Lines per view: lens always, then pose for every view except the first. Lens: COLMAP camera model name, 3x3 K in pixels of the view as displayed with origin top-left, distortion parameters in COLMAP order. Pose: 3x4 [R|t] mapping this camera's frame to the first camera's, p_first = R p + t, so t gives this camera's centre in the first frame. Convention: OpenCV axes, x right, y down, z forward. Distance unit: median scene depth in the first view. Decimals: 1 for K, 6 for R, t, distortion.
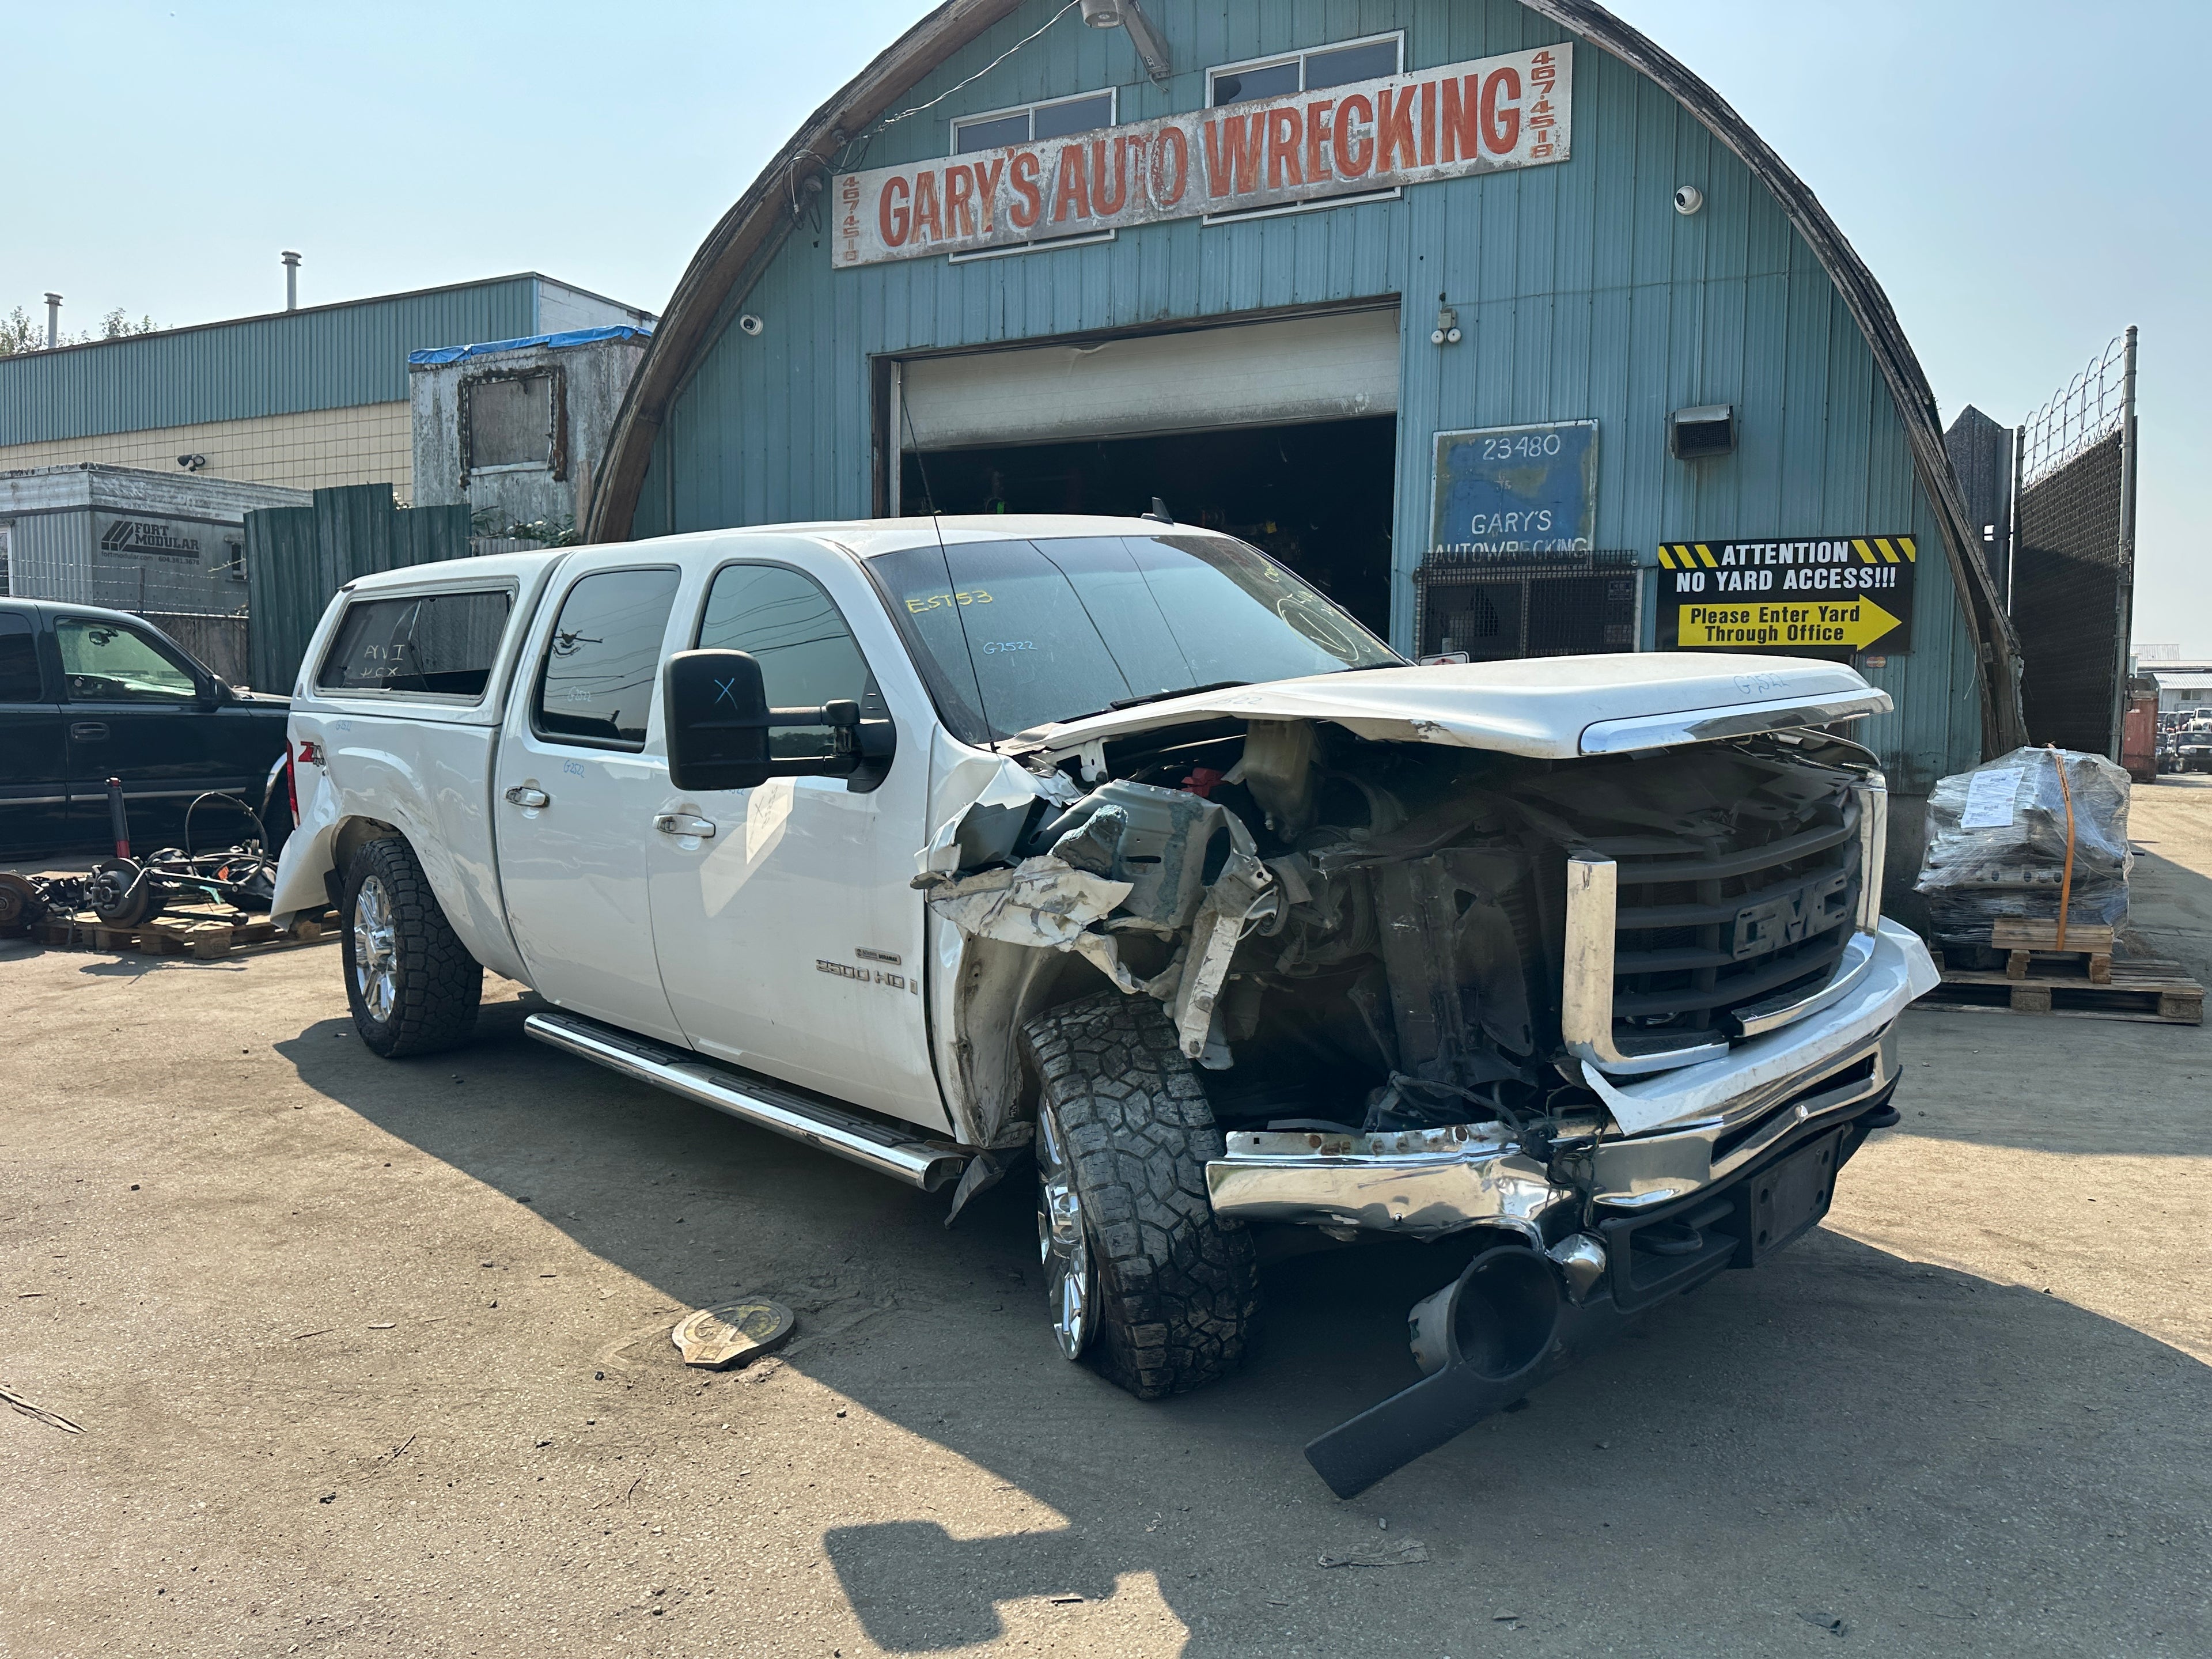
lens RADIAL K [[1561.4, 0, 1117.7], [0, 1561.4, 818.2], [0, 0, 1]] dist [0.067039, -0.119504]
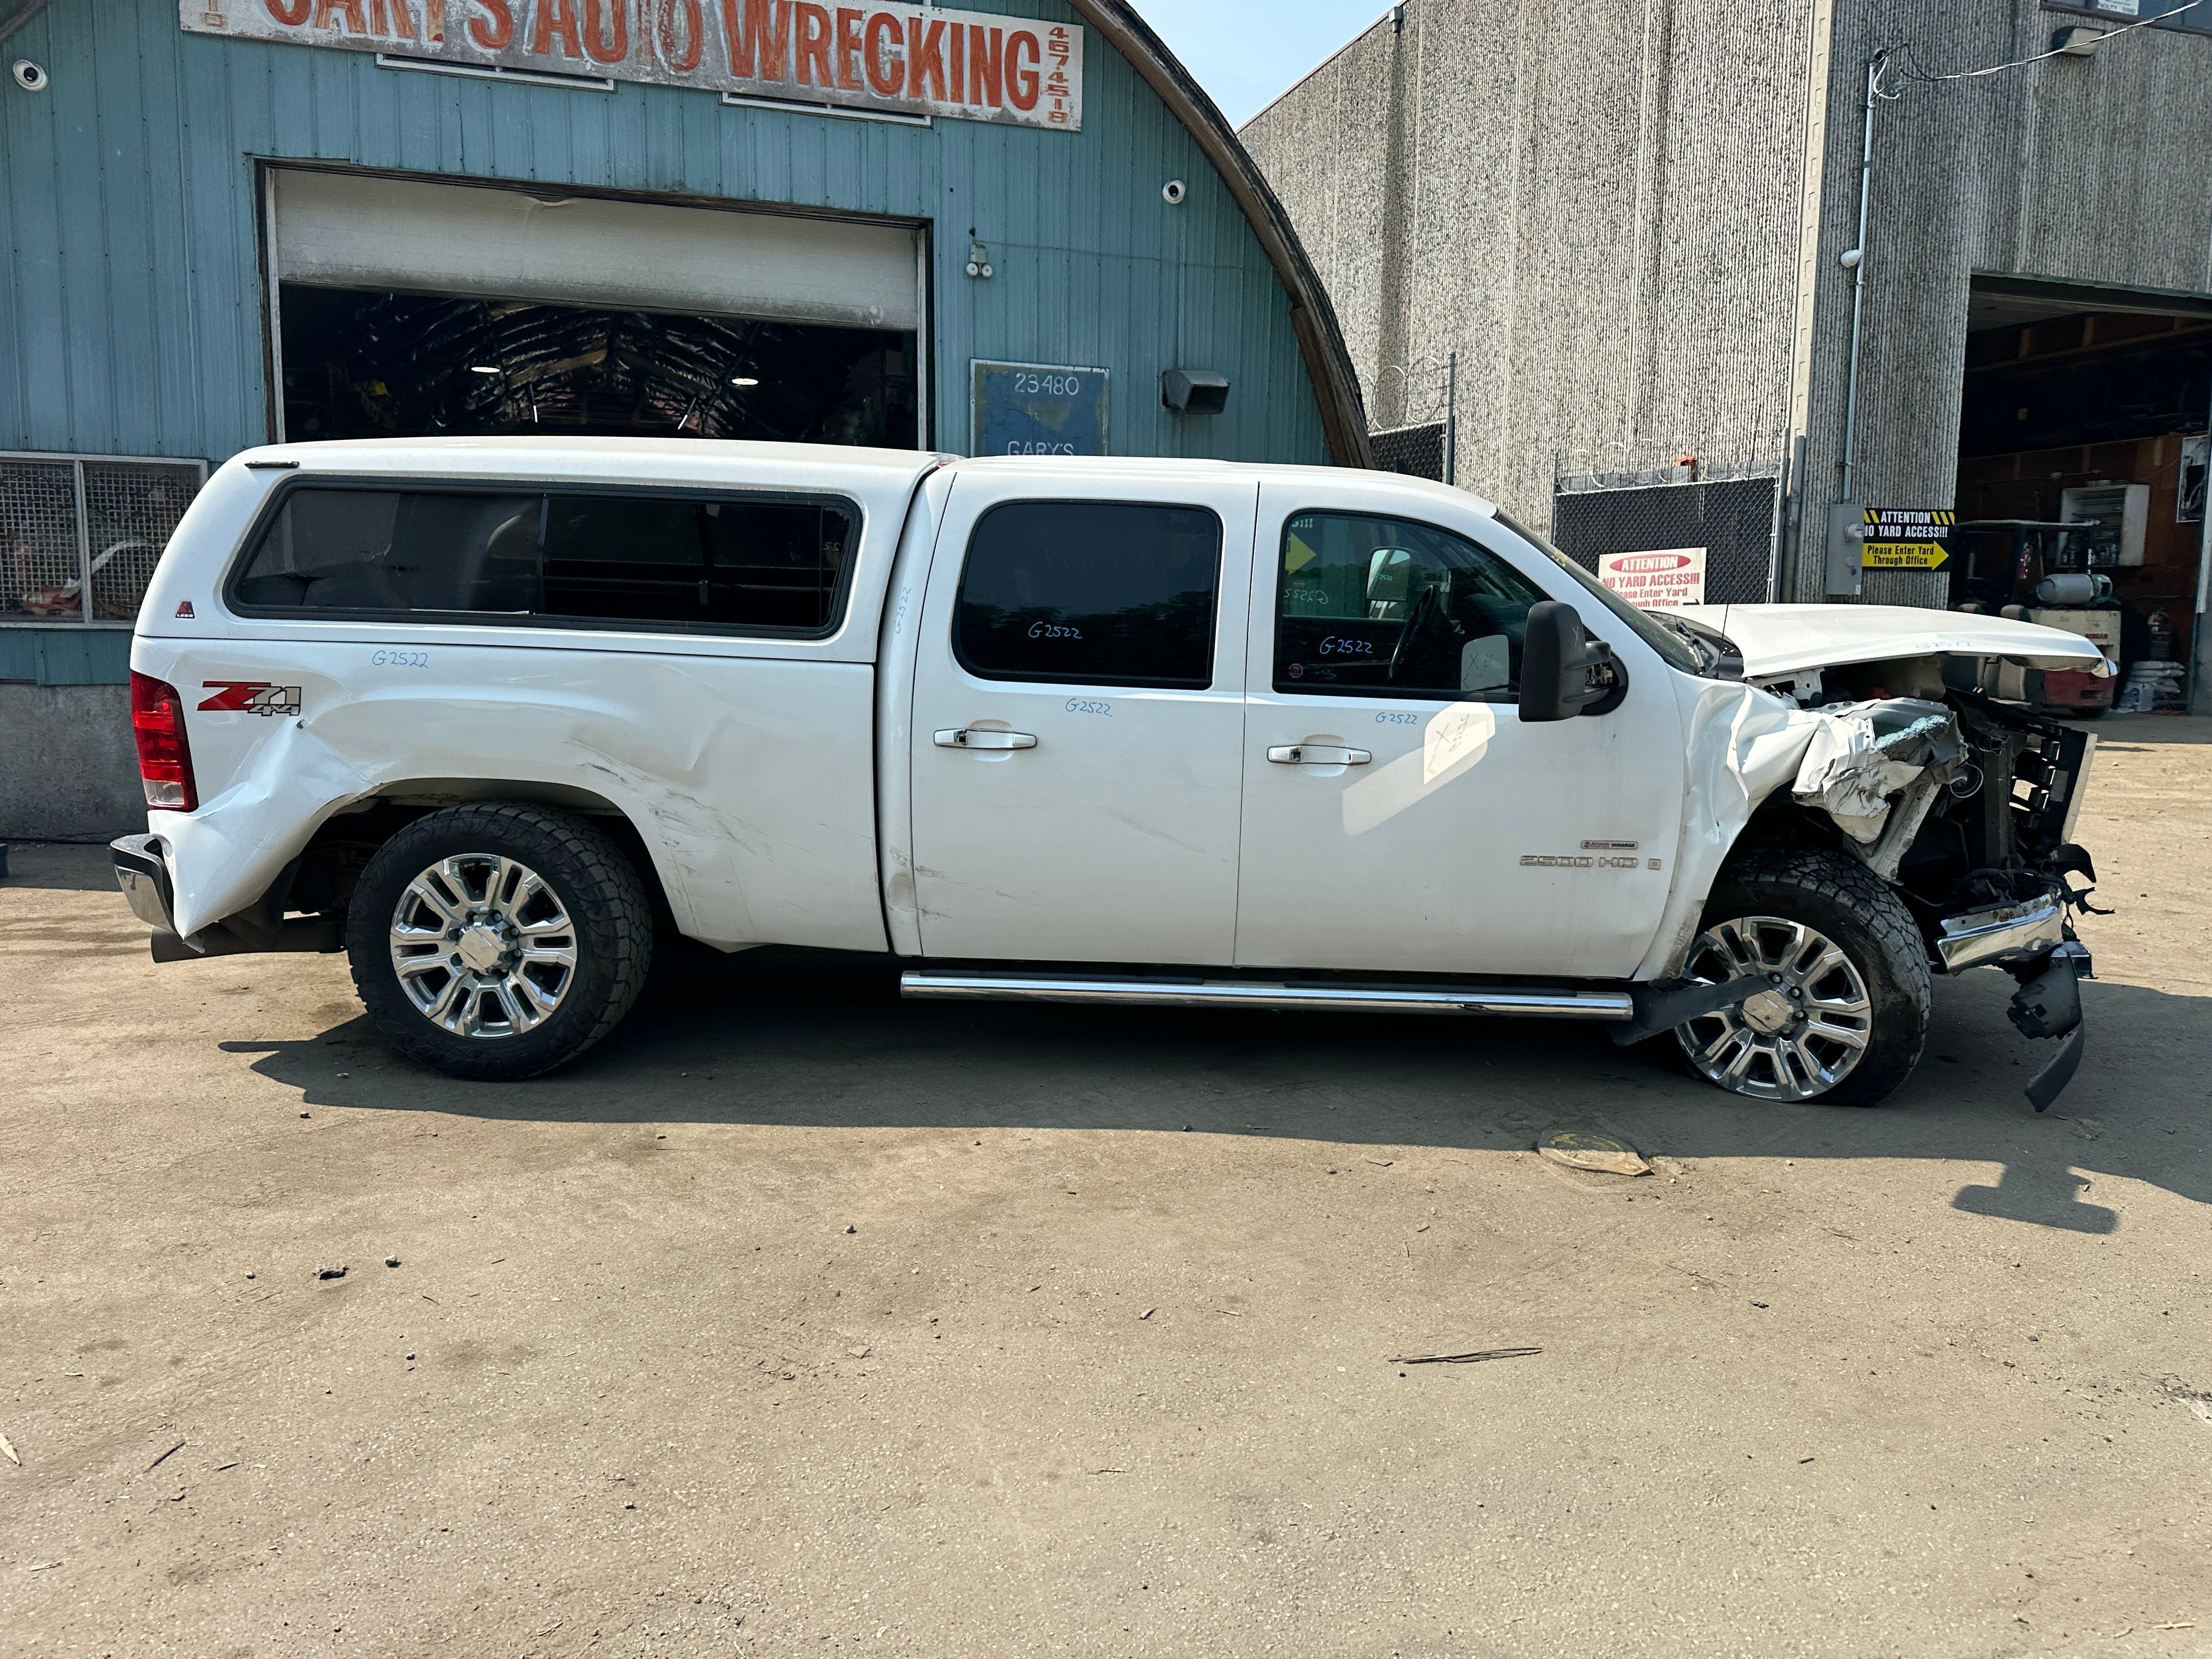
lens RADIAL K [[1558.0, 0, 1117.7], [0, 1558.0, 823.0], [0, 0, 1]] dist [0.006612, -0.009955]
pose [[0.706313, -0.096299, 0.701319, -0.513750], [0.039440, 0.994518, 0.096837, -0.026048], [-0.706800, -0.040738, 0.706240, 0.154019]]
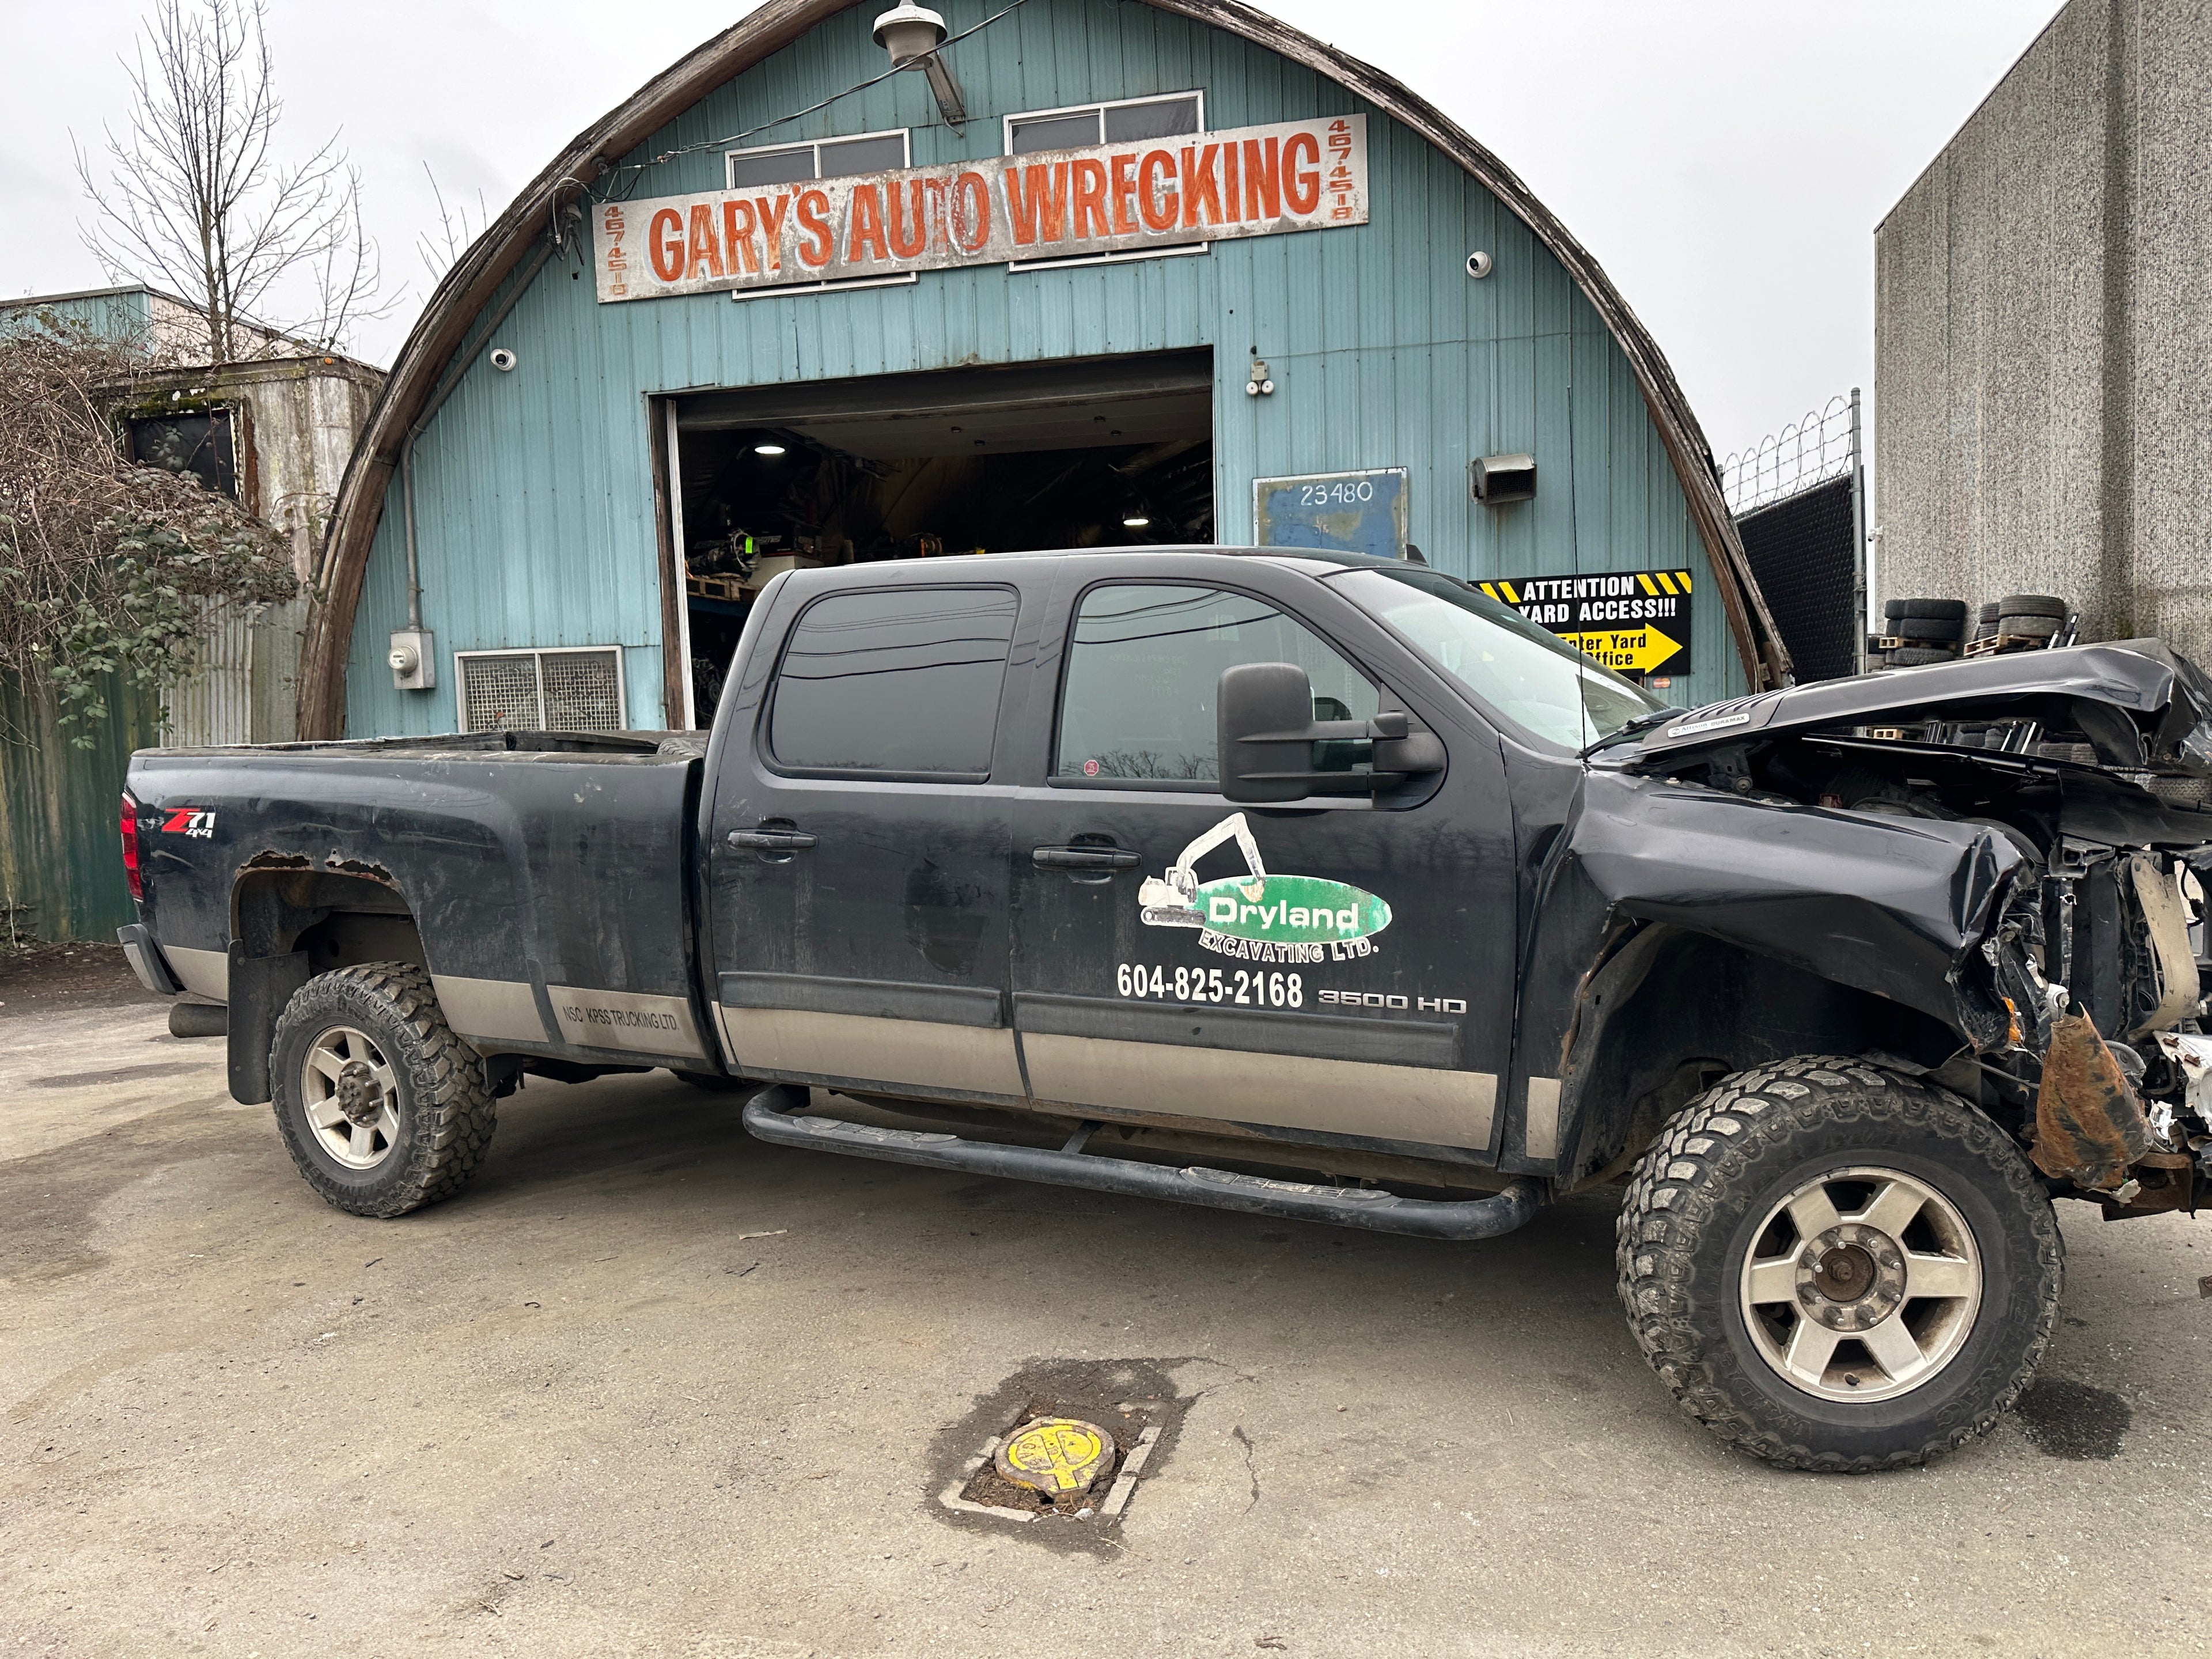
lens RADIAL K [[1549.8, 0, 1115.8], [0, 1549.8, 838.0], [0, 0, 1]] dist [0.041281, -0.051114]
pose [[0.965996, -0.065711, 0.250067, -0.163121], [0.063864, 0.997838, 0.015503, -0.027527], [-0.250545, 0.000994, 0.968104, 0.018469]]
